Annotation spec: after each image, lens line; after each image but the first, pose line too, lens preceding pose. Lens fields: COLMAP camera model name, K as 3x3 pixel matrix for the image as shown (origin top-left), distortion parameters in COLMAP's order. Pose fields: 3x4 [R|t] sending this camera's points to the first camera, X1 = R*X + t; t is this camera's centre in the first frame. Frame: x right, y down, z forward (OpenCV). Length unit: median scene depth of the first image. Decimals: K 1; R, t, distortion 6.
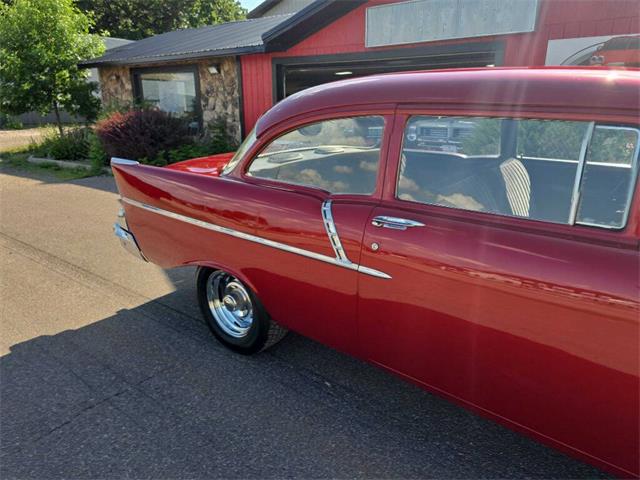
lens RADIAL K [[432.0, 0, 317.7], [0, 432.0, 245.6], [0, 0, 1]] dist [0.034510, -0.028866]
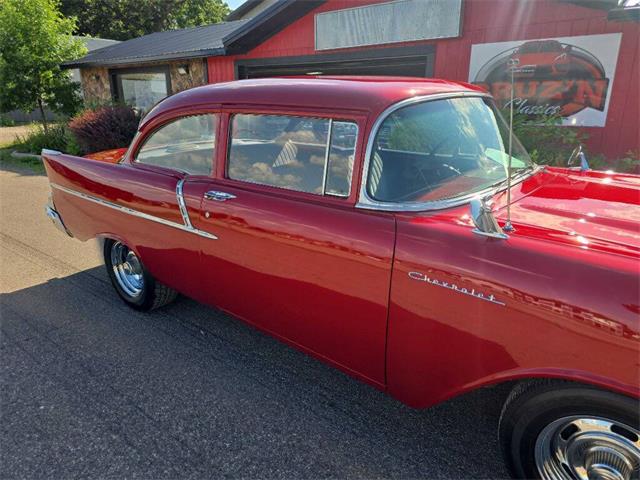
lens RADIAL K [[432.0, 0, 321.0], [0, 432.0, 240.4], [0, 0, 1]] dist [0.034510, -0.028866]
pose [[0.999963, 0.001467, -0.008429, 0.143659], [-0.001515, 0.999983, -0.005611, 0.025324], [0.008420, 0.005624, 0.999949, -0.085916]]
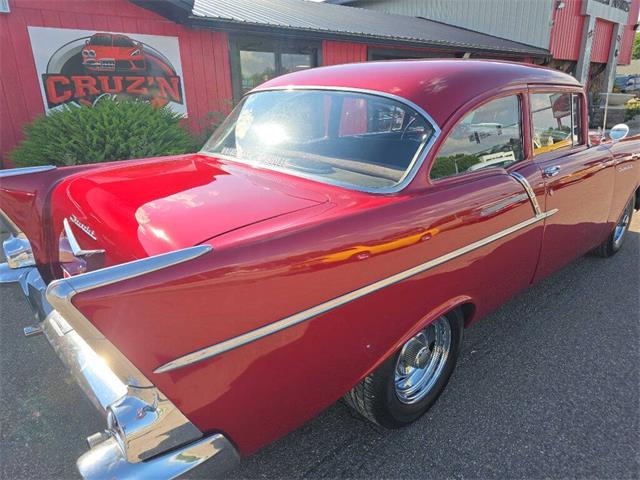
lens RADIAL K [[432.0, 0, 319.9], [0, 432.0, 240.3], [0, 0, 1]] dist [0.034510, -0.028866]
pose [[0.143001, -0.327341, 0.934023, -3.144915], [0.329724, 0.905568, 0.266887, -1.021663], [-0.933184, 0.269804, 0.237430, 3.036266]]
